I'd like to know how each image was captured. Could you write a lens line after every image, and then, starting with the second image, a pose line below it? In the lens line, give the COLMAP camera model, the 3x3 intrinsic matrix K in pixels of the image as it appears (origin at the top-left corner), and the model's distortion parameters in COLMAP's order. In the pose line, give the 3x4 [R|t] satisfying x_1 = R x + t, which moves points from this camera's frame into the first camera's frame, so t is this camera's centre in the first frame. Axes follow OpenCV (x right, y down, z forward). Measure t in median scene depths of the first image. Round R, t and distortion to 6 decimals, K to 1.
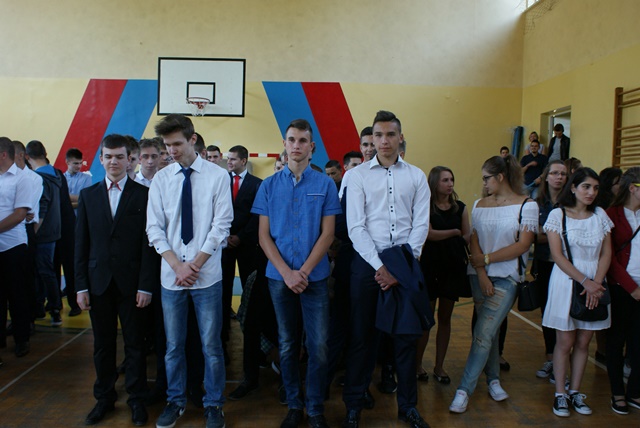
lens RADIAL K [[591.3, 0, 320.0], [0, 591.3, 214.0], [0, 0, 1]] dist [-0.138597, 0.130751]
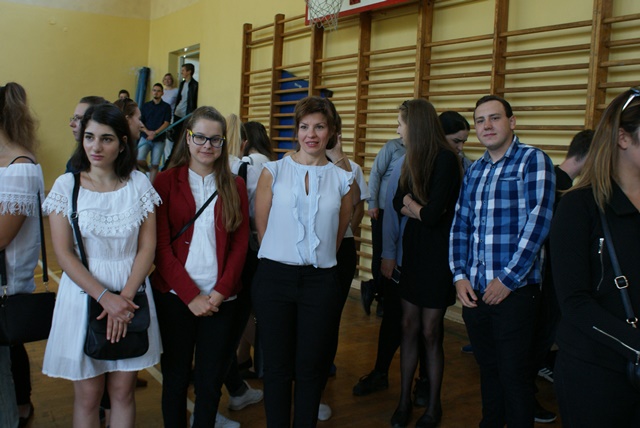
lens RADIAL K [[629.5, 0, 320.0], [0, 629.5, 214.0], [0, 0, 1]] dist [-0.004838, -0.003983]
pose [[0.860970, -0.039886, 0.507090, 0.105100], [0.005437, 0.997585, 0.069236, -0.004049], [-0.508627, -0.056853, 0.859108, 0.107426]]
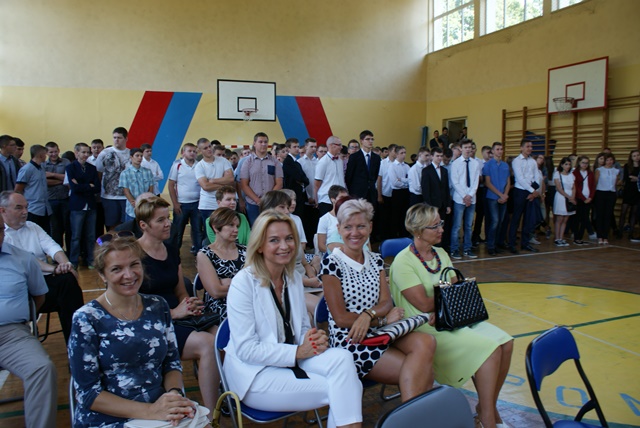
lens RADIAL K [[529.4, 0, 320.0], [0, 529.4, 214.0], [0, 0, 1]] dist [-0.144672, 0.116489]
pose [[0.936945, -0.058075, 0.344617, -0.501412], [0.043152, 0.997775, 0.050824, 0.005995], [-0.346802, -0.032748, 0.937366, -0.298922]]
